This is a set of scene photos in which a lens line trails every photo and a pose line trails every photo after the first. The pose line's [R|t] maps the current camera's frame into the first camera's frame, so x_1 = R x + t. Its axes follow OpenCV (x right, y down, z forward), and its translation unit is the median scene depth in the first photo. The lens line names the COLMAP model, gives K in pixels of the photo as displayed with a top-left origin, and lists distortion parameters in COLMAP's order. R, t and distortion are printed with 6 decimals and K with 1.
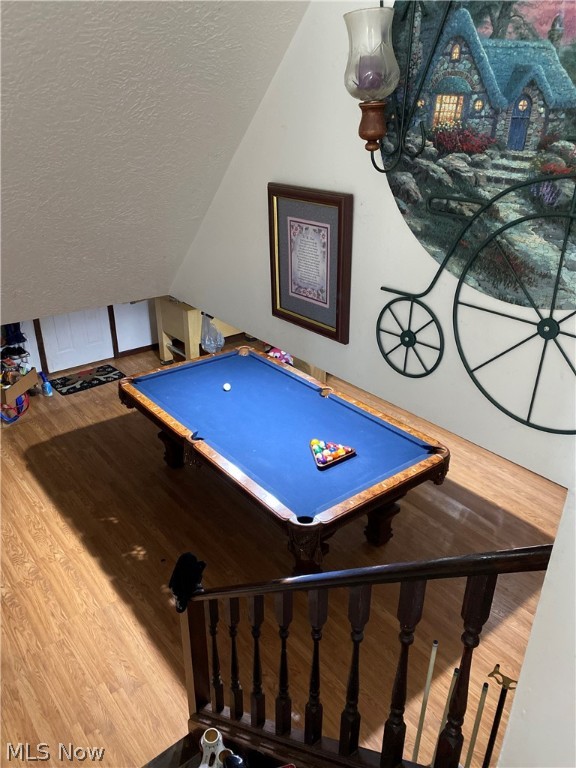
lens RADIAL K [[584.1, 0, 285.8], [0, 584.1, 382.0], [0, 0, 1]] dist [0.037177, -0.044357]
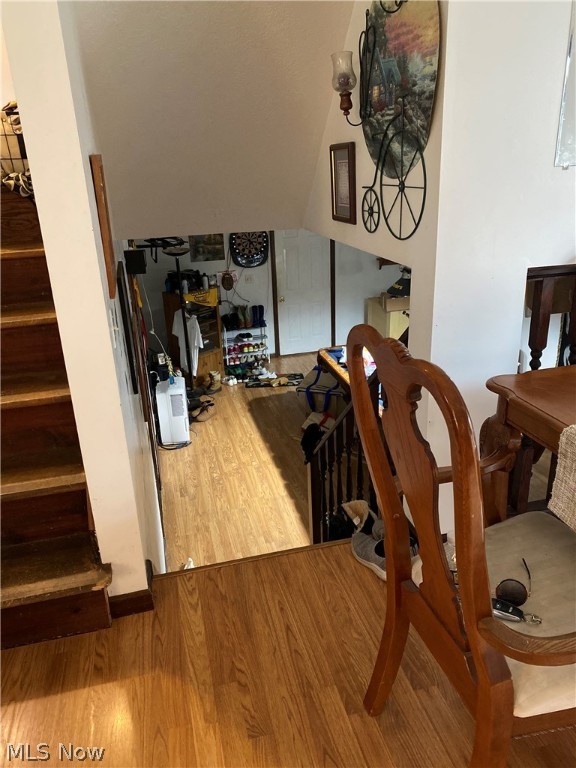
lens RADIAL K [[584.1, 0, 285.8], [0, 584.1, 382.0], [0, 0, 1]] dist [0.037177, -0.044357]
pose [[0.904500, 0.107168, -0.412788, 0.280930], [-0.139475, 0.989020, -0.048848, 0.213415], [0.403020, 0.101757, 0.909516, -0.286299]]
